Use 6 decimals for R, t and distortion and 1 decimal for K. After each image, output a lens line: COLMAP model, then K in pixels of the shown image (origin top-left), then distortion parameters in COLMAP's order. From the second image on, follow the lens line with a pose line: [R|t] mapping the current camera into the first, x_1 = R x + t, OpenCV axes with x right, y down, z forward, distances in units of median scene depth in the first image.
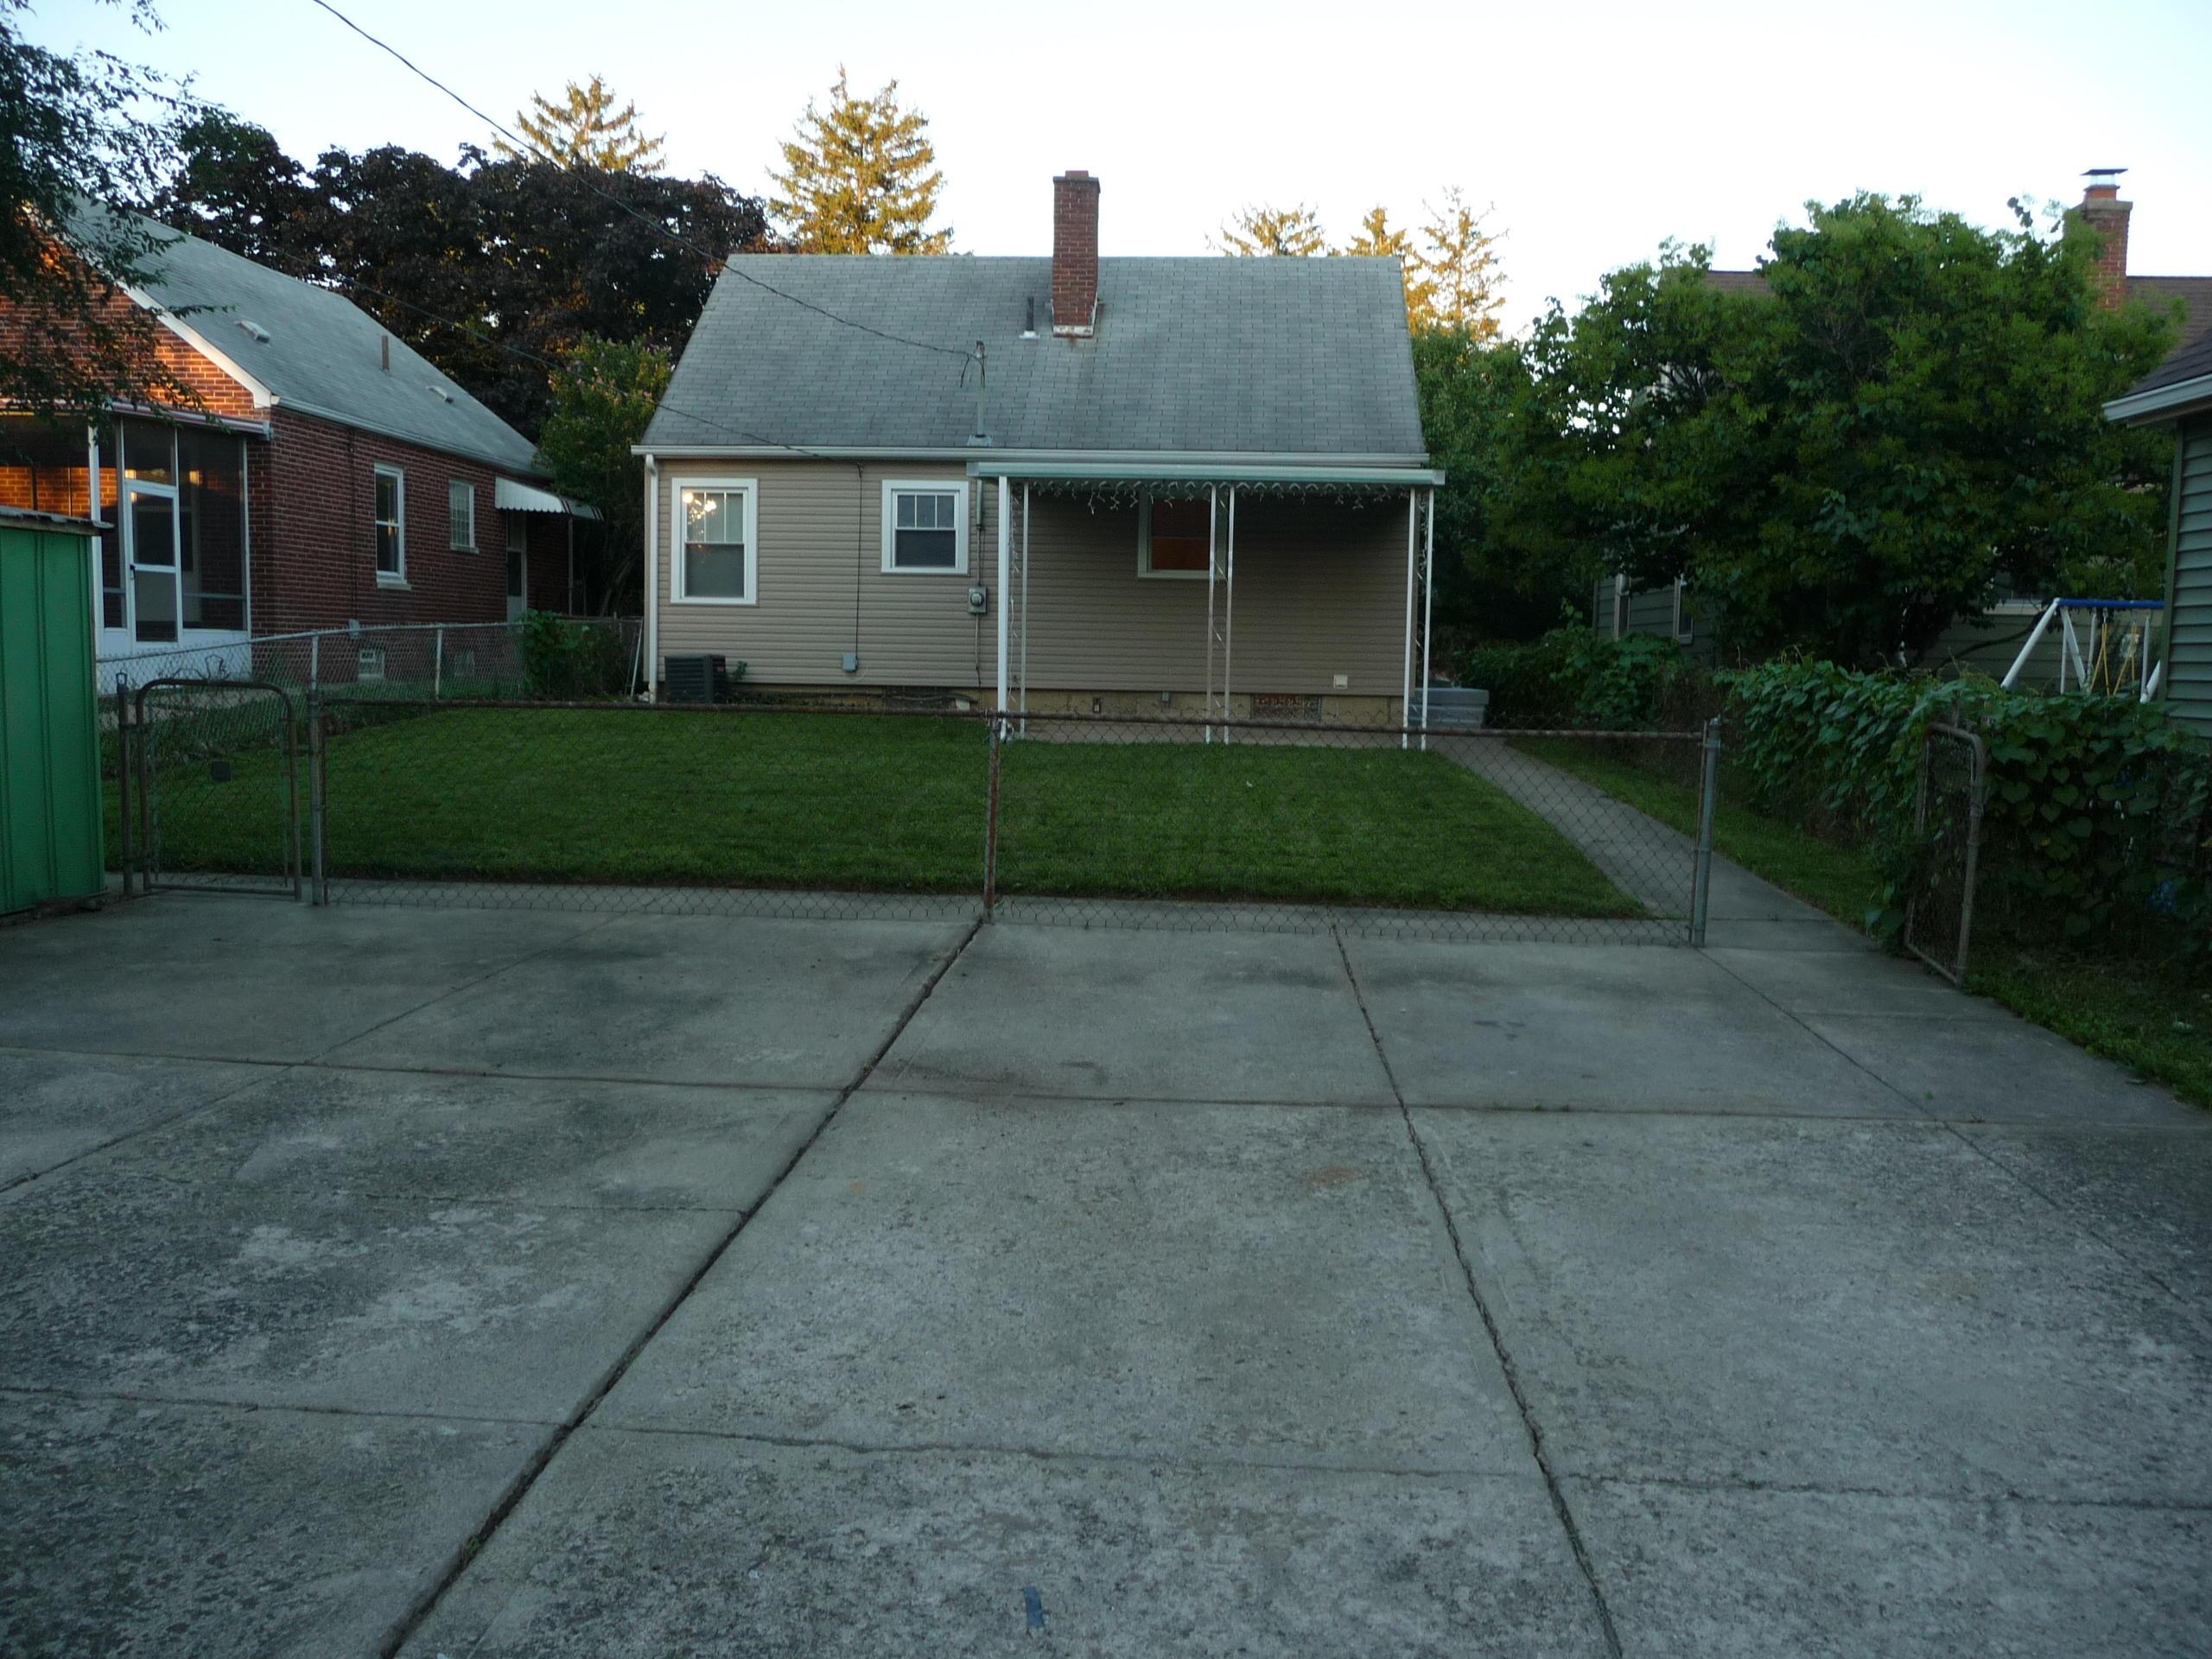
lens RADIAL K [[1814.6, 0, 1110.9], [0, 1814.6, 831.8], [0, 0, 1]] dist [-0.048681, 0.047686]
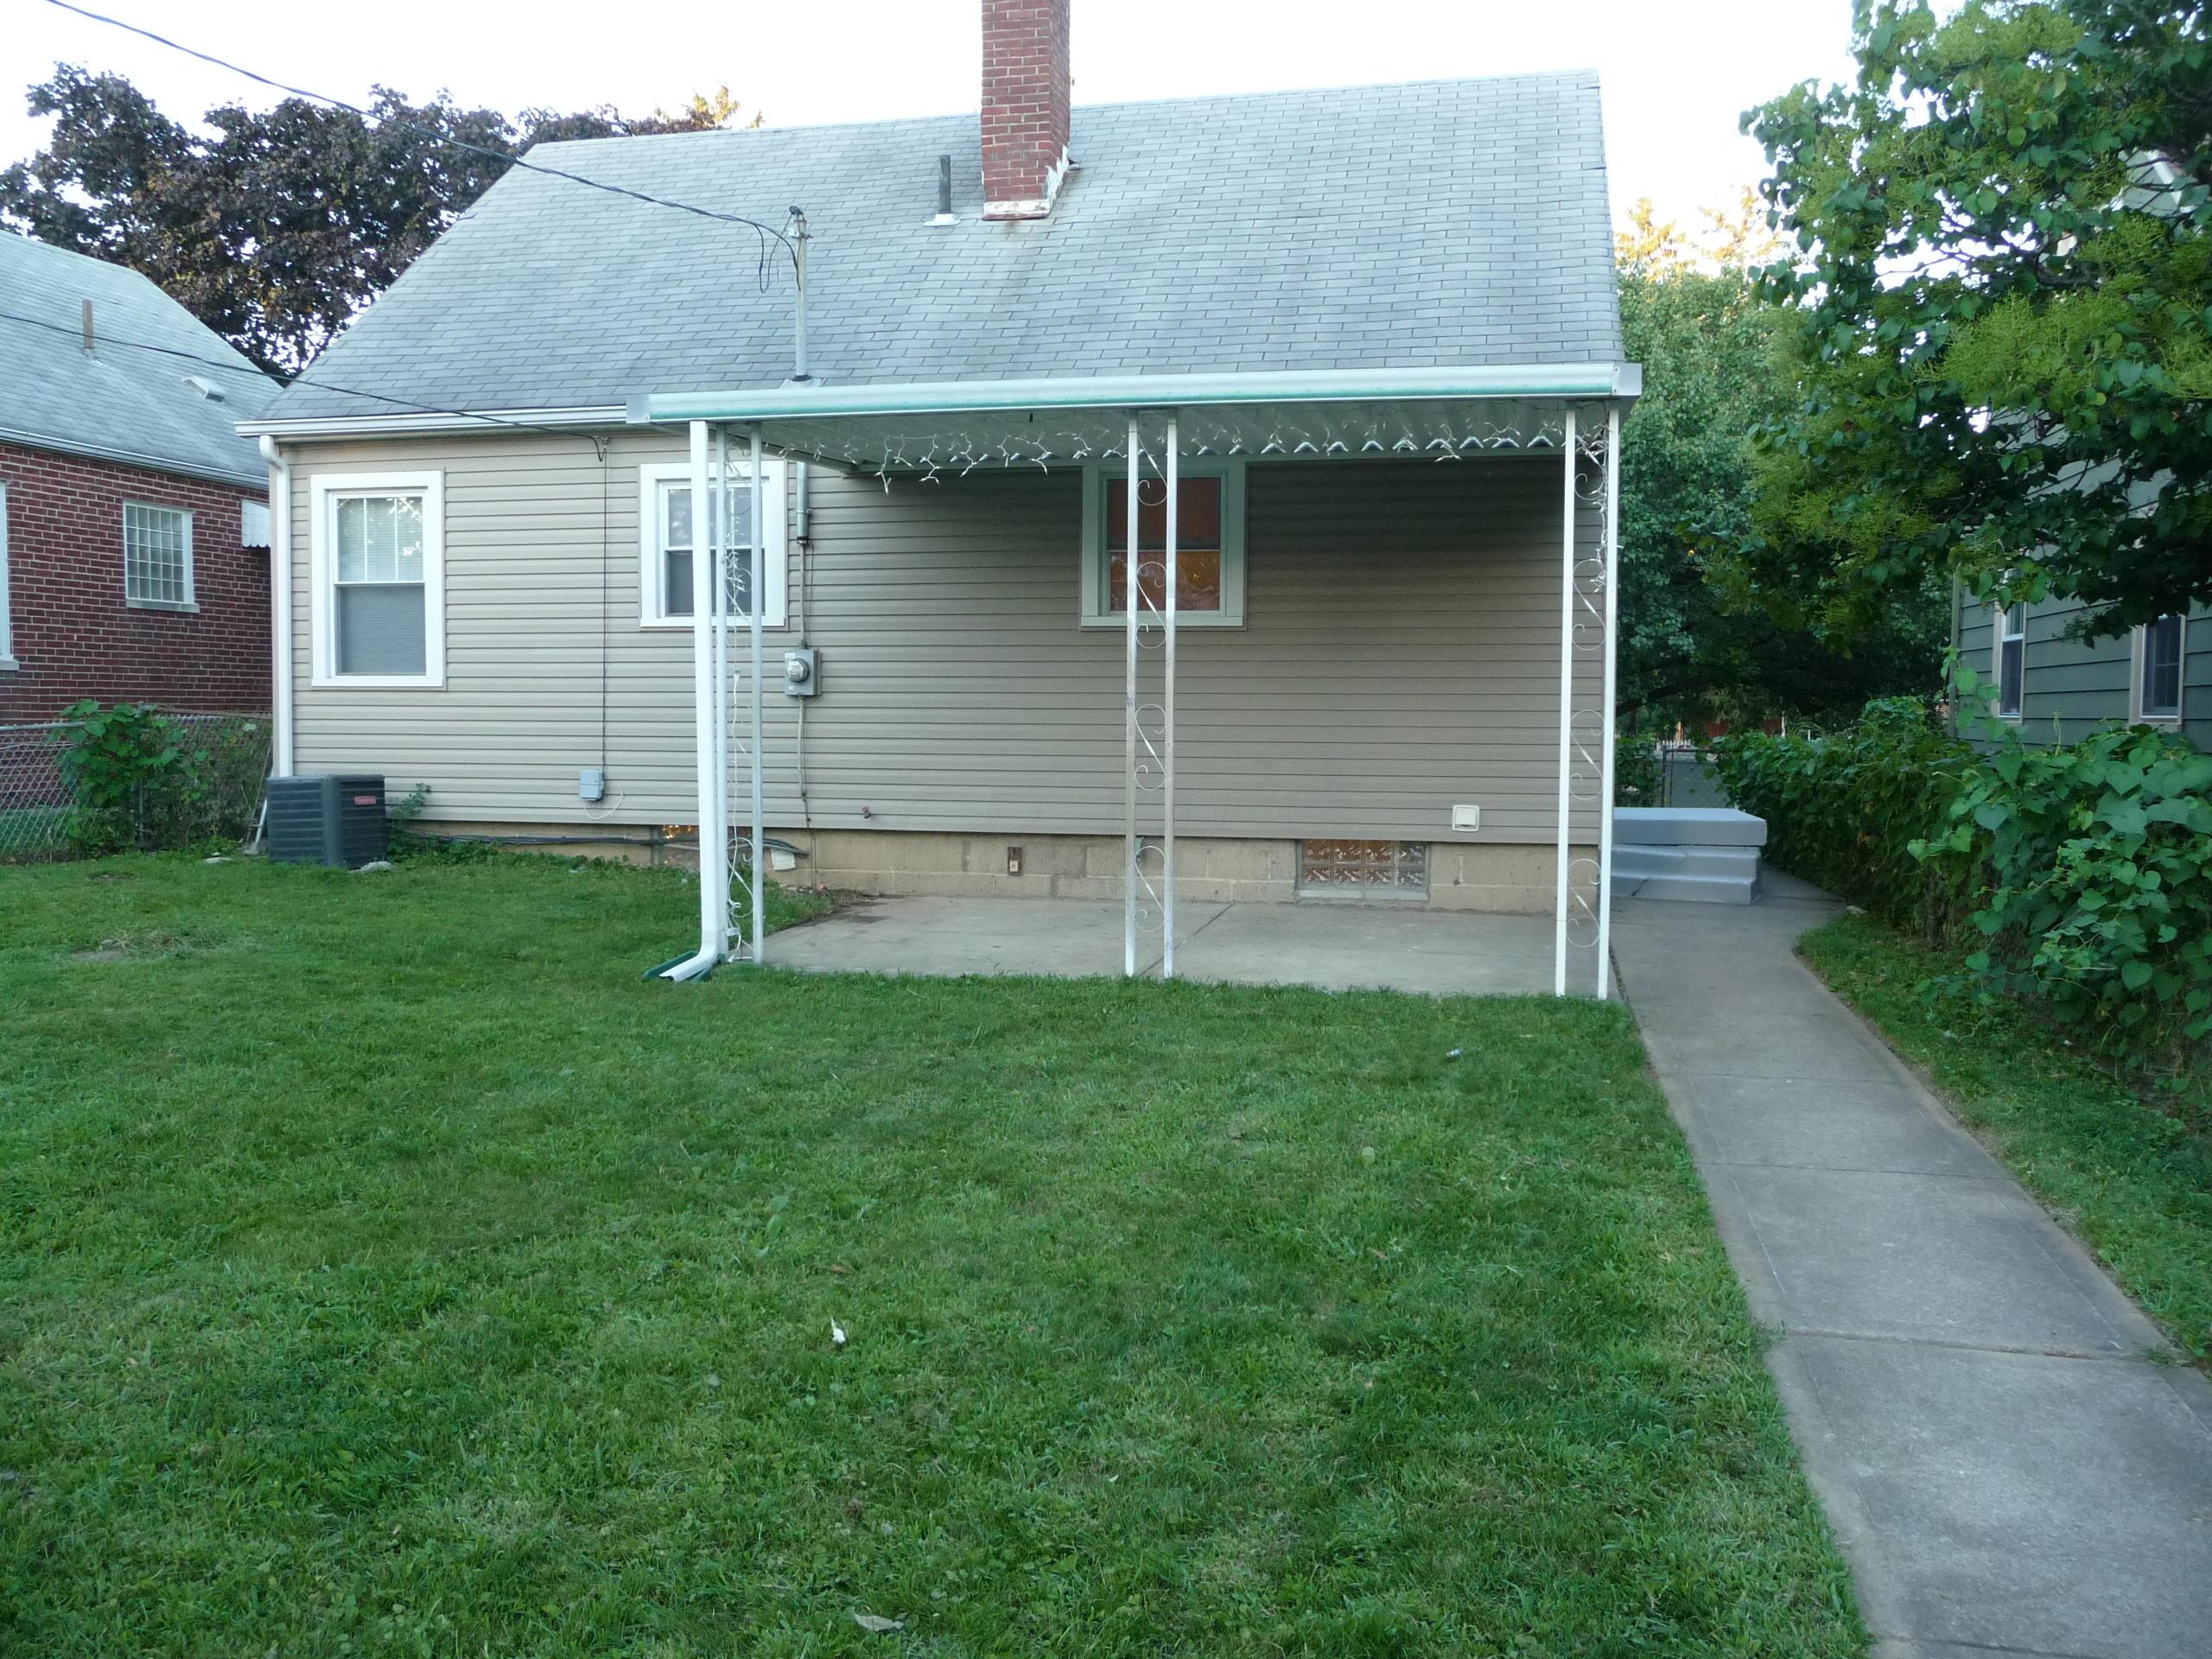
lens RADIAL K [[1814.6, 0, 1097.9], [0, 1814.6, 829.8], [0, 0, 1]] dist [-0.048681, 0.047686]
pose [[0.987119, -0.002459, -0.159969, 0.104499], [-0.003057, 0.999409, -0.034225, -0.060657], [0.159959, 0.034273, 0.986529, 0.465917]]
